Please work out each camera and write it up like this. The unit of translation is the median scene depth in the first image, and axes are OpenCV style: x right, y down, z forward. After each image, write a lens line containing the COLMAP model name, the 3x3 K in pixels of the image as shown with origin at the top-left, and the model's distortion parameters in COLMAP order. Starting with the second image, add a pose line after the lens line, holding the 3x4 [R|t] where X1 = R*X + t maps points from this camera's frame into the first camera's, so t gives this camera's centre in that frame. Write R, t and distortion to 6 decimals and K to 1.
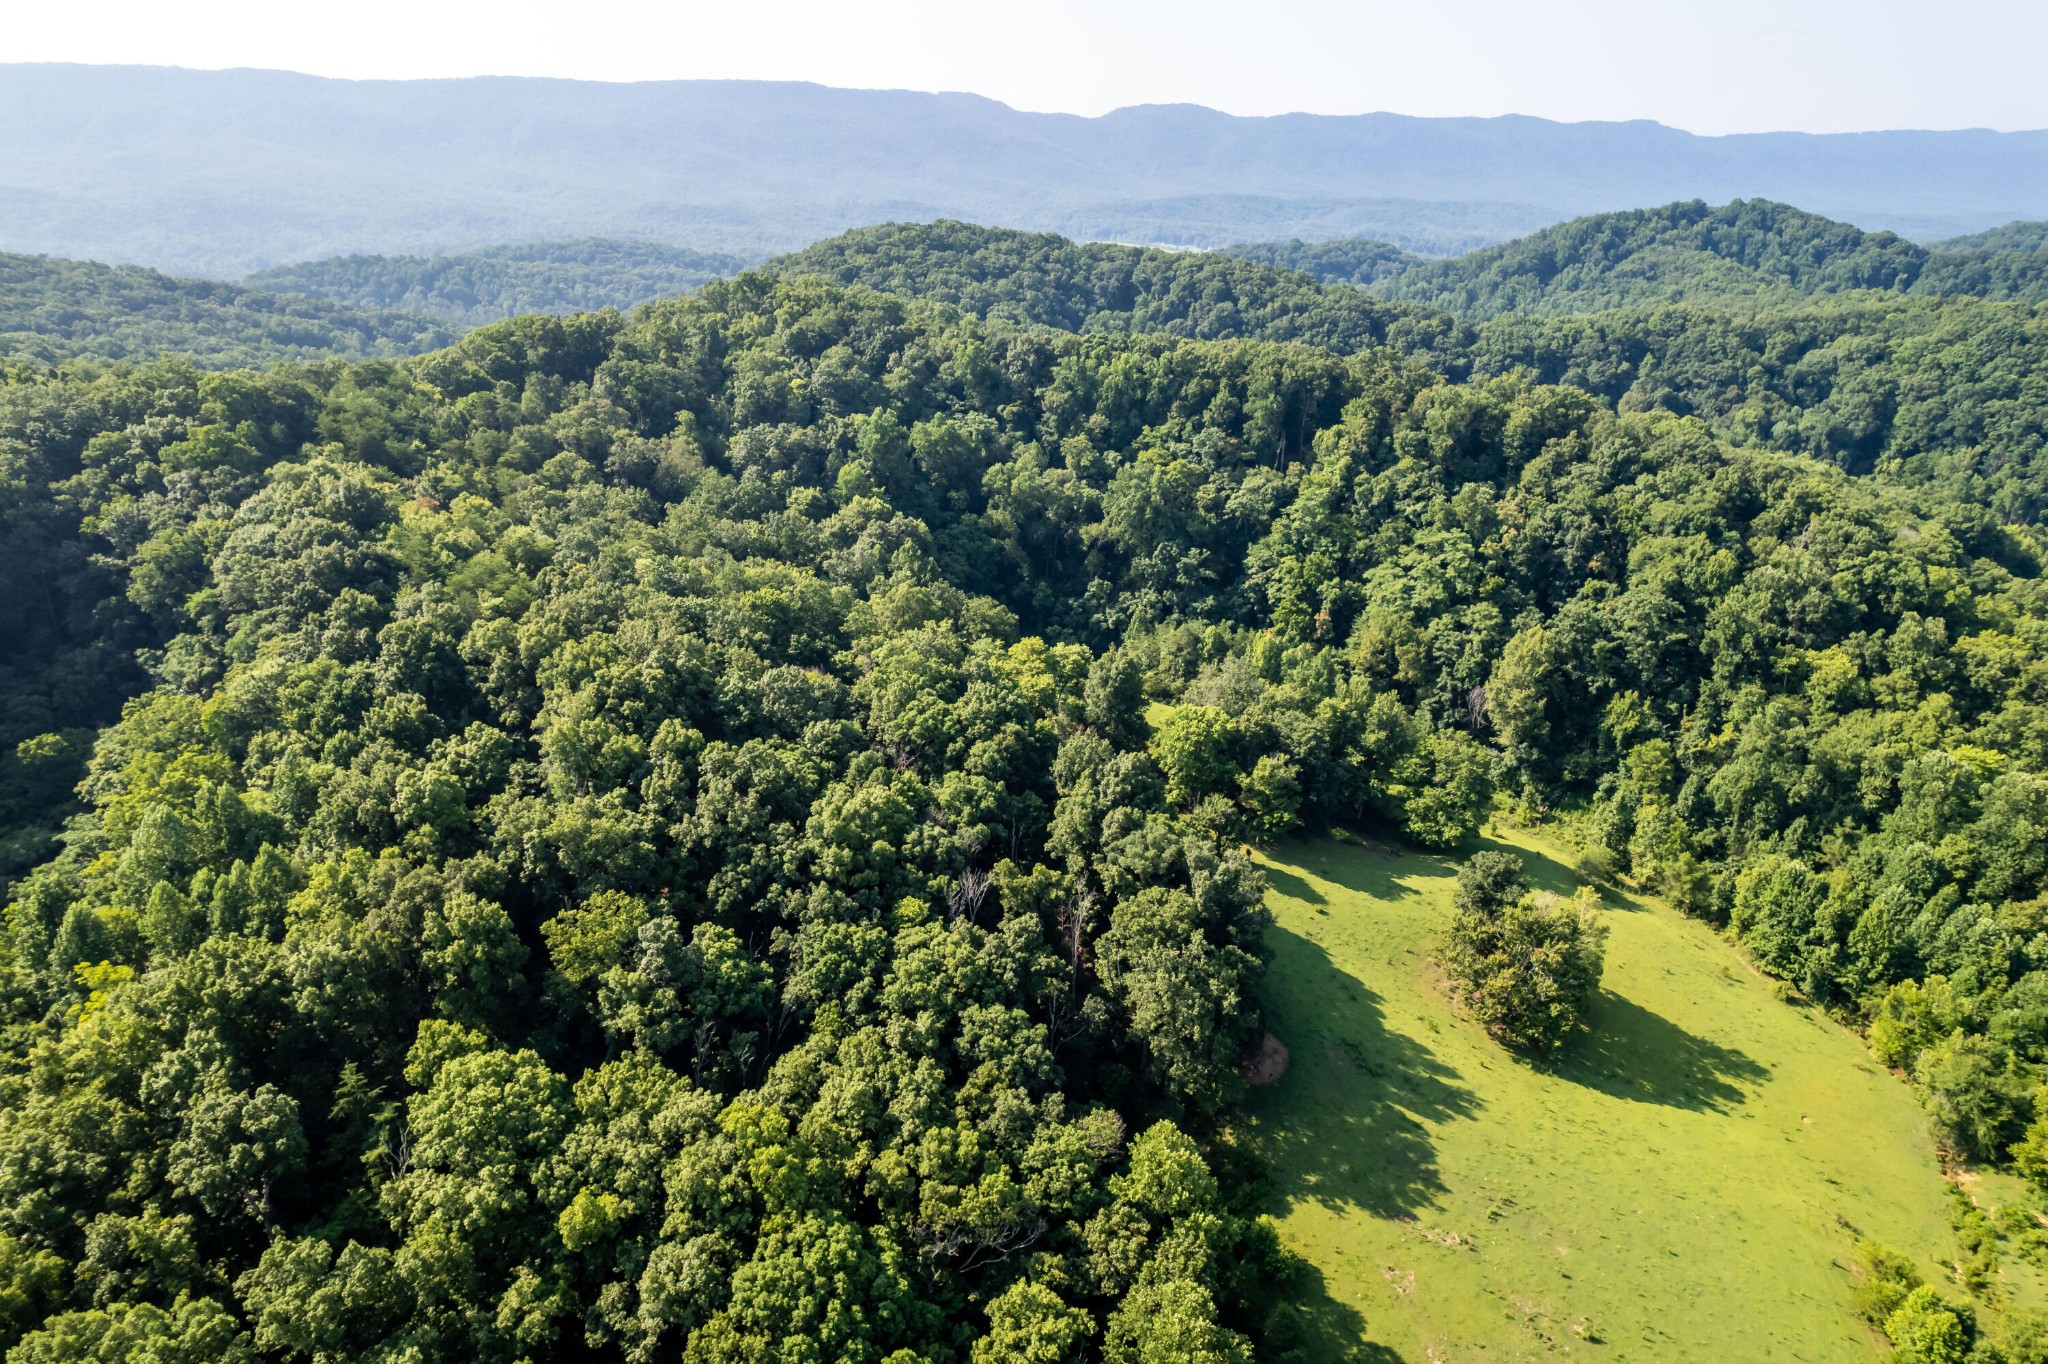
lens RADIAL K [[1312.5, 0, 1019.8], [0, 1312.5, 694.6], [0, 0, 1]] dist [-0.079476, 0.068574]
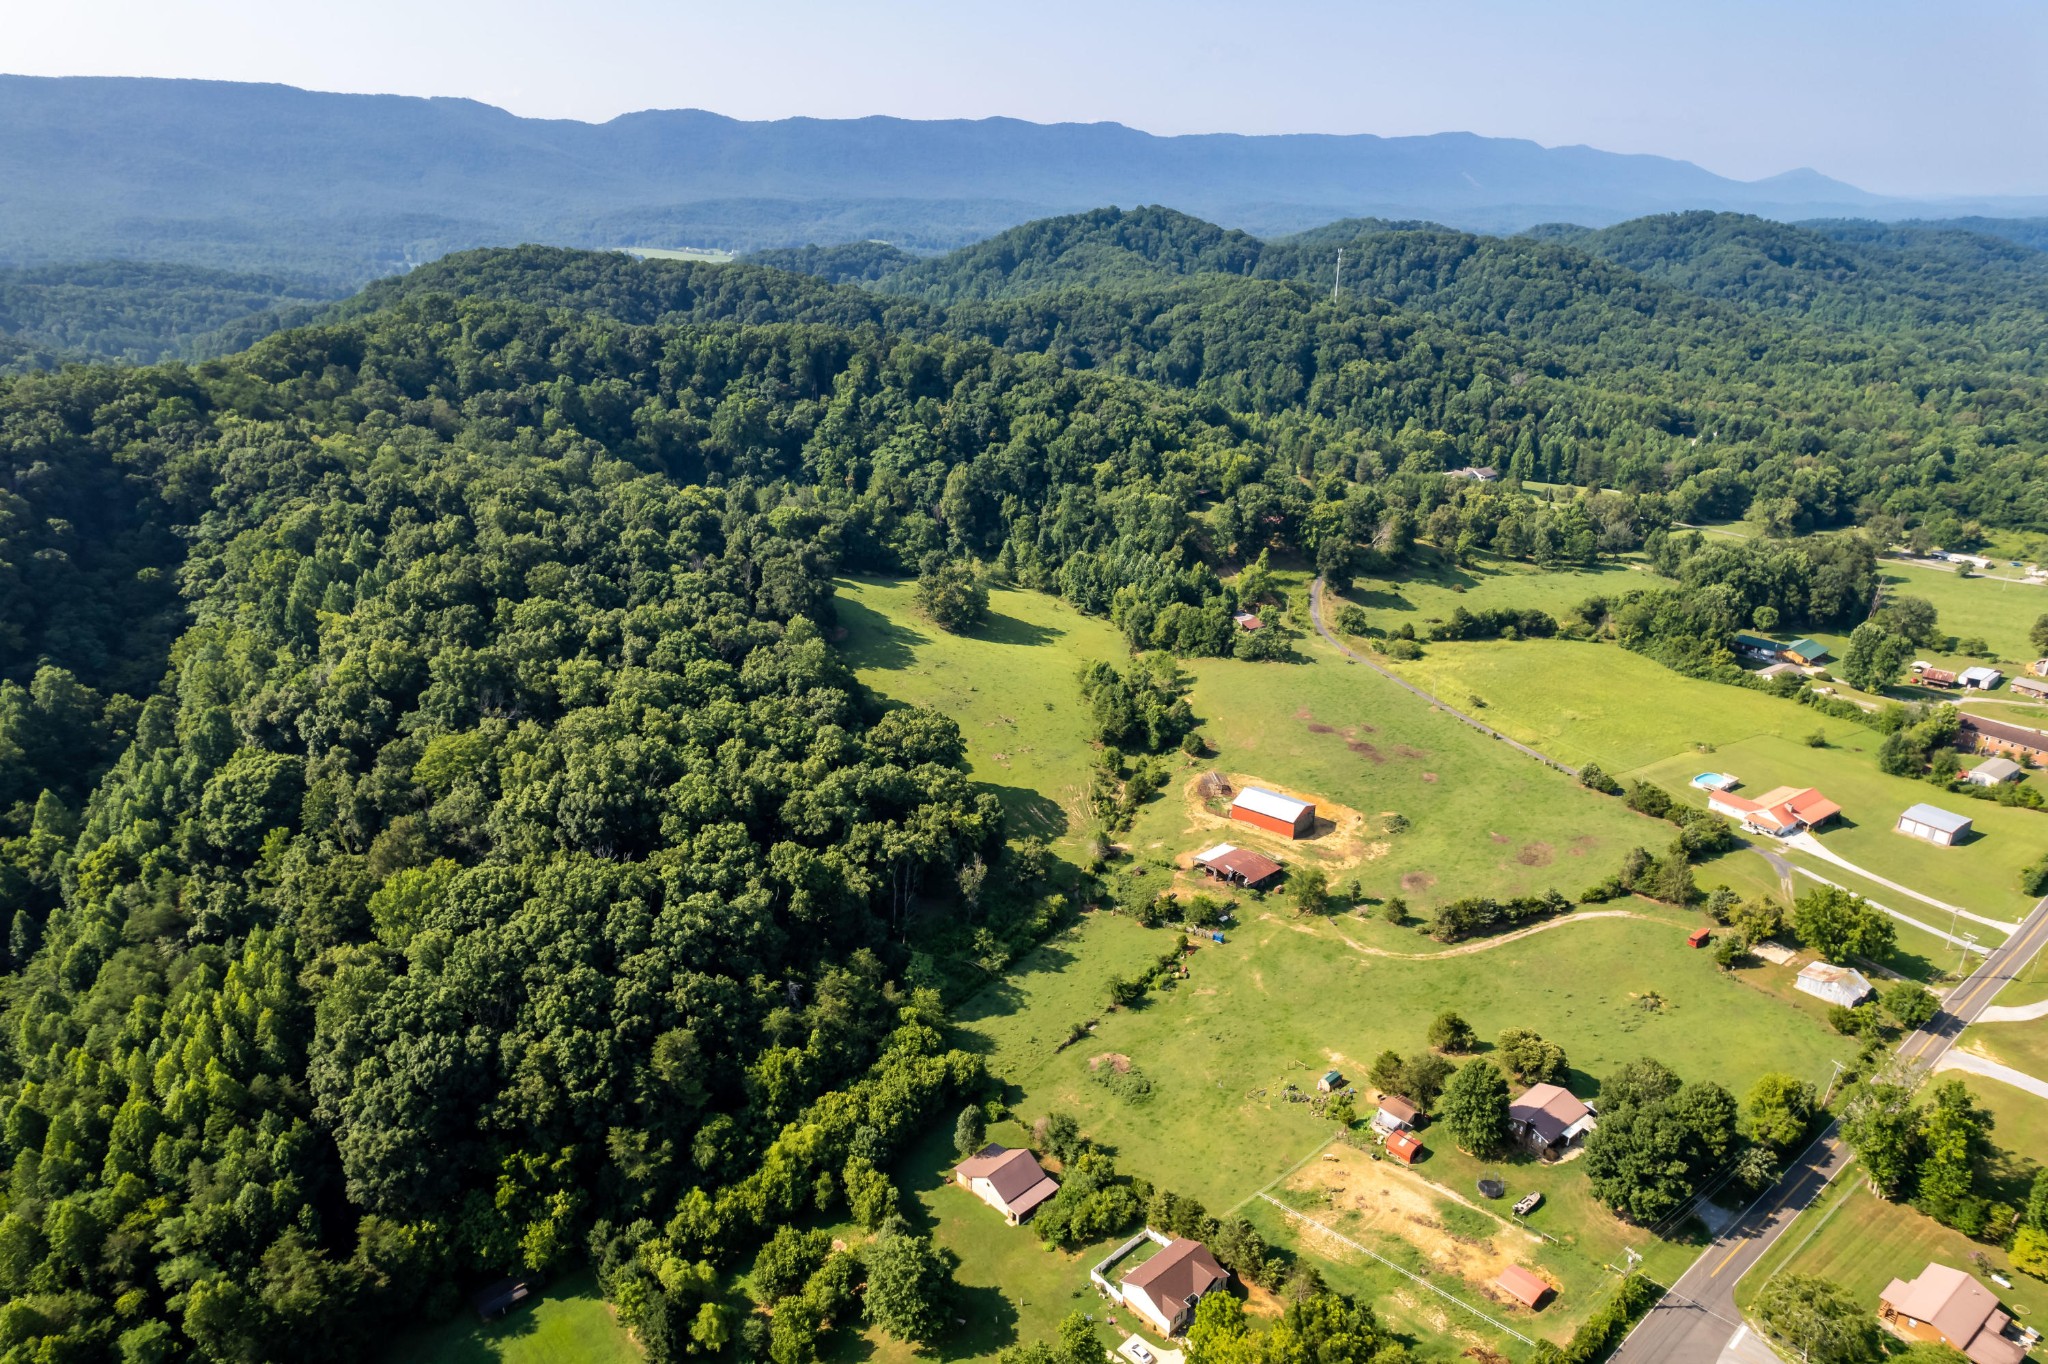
lens RADIAL K [[1312.5, 0, 1018.0], [0, 1312.5, 696.2], [0, 0, 1]] dist [-0.079476, 0.068574]
pose [[0.940771, -0.129011, 0.313538, -0.137030], [0.128048, 0.991483, 0.023756, 0.211537], [-0.313933, 0.017799, 0.949278, -0.702377]]
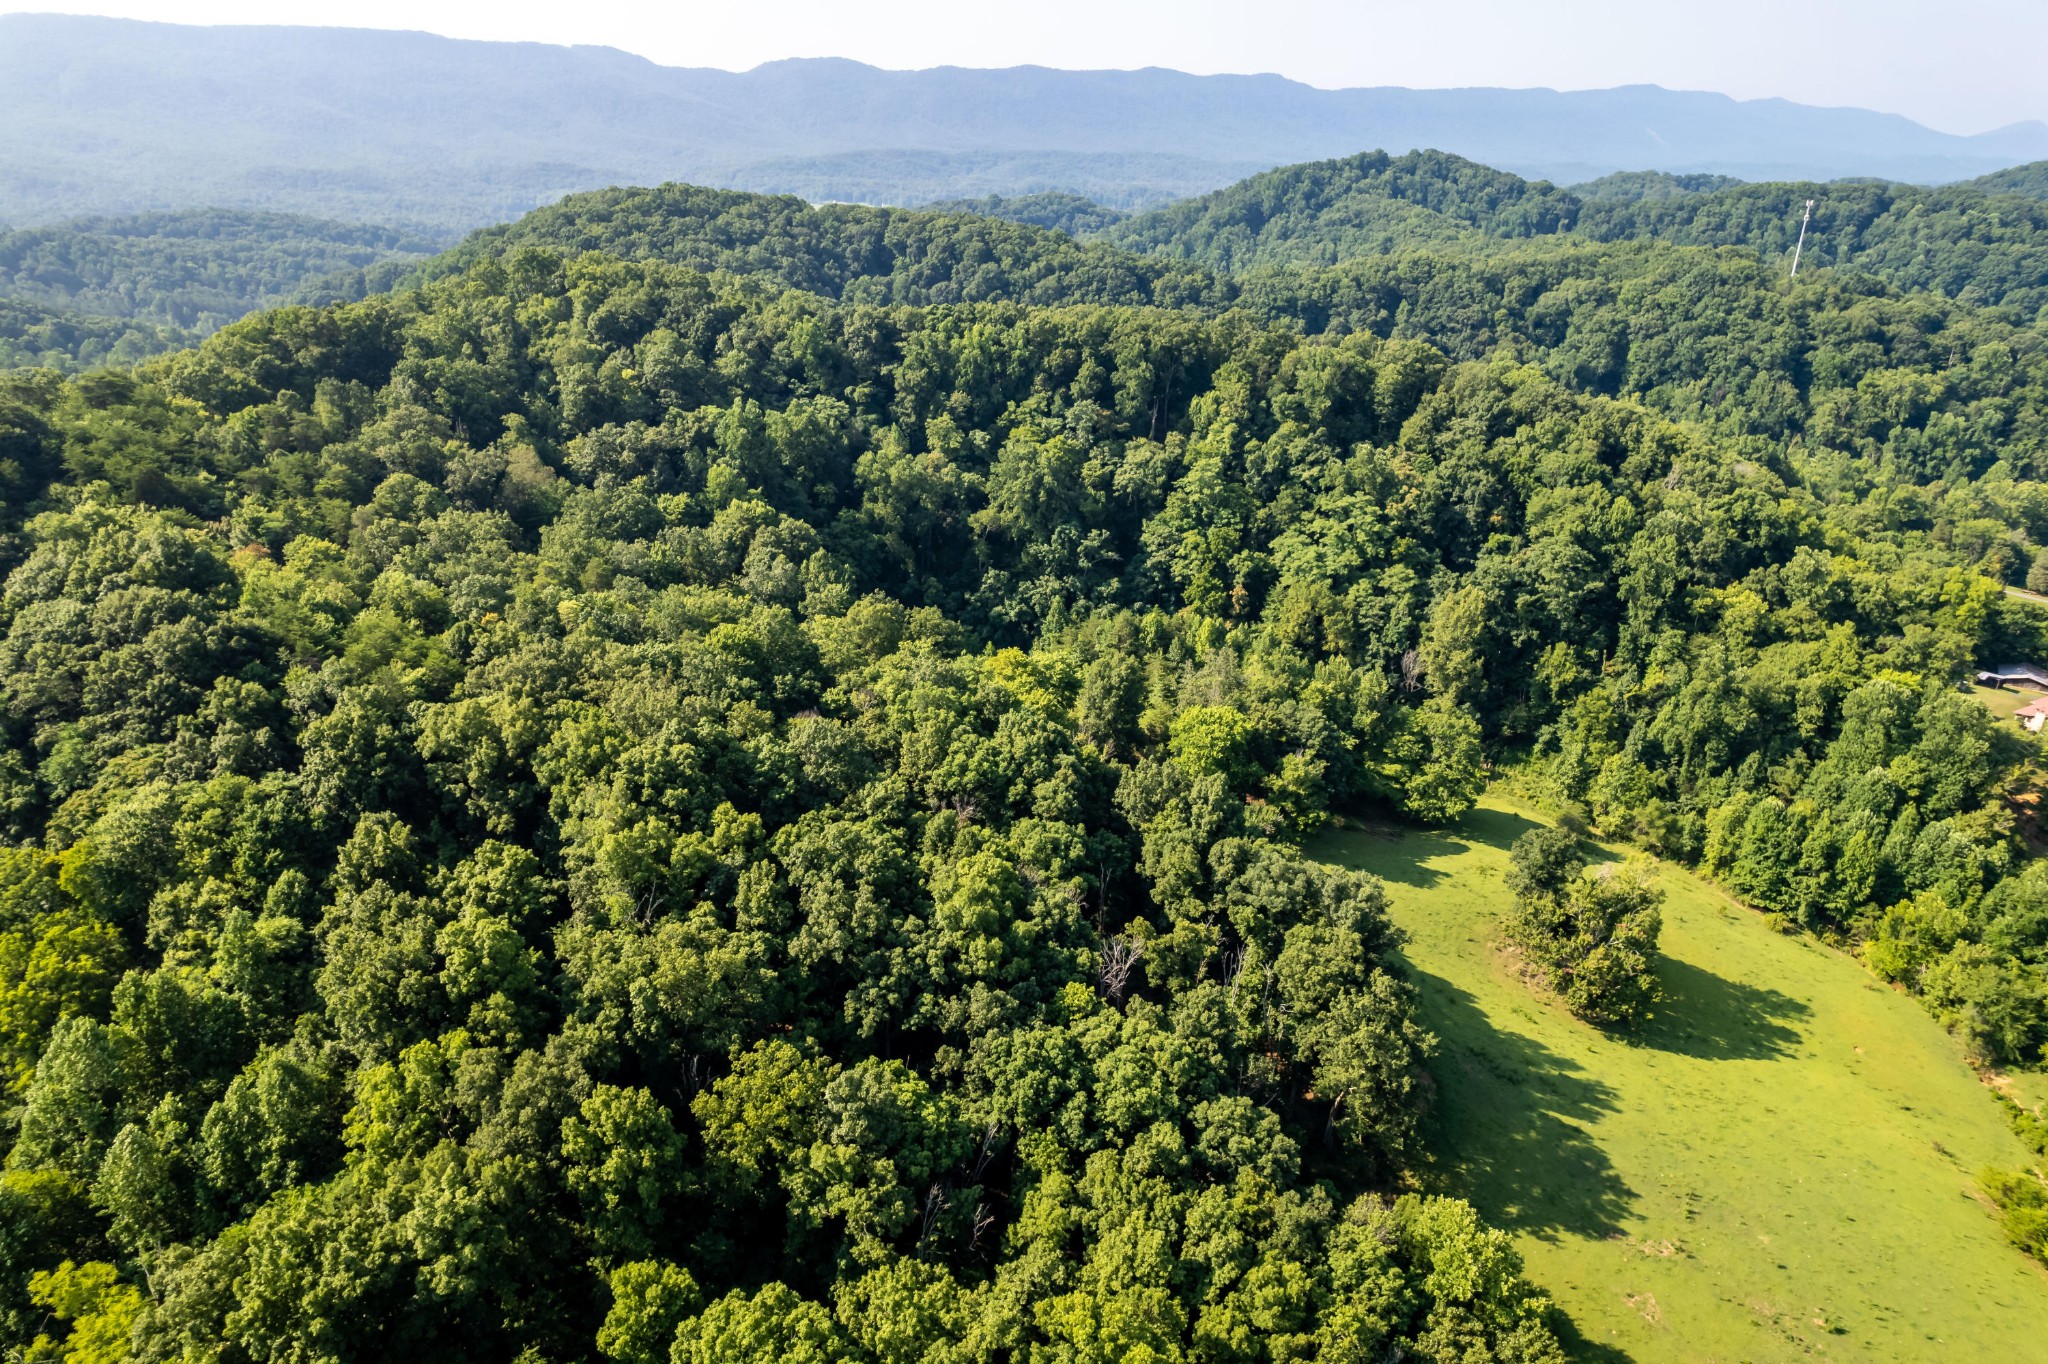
lens RADIAL K [[1312.5, 0, 1021.0], [0, 1312.5, 693.9], [0, 0, 1]] dist [-0.079476, 0.068574]
pose [[0.967922, -0.101853, 0.229681, -0.154288], [0.095030, 0.994646, 0.040604, -0.038465], [-0.232587, -0.017475, 0.972419, 0.088880]]
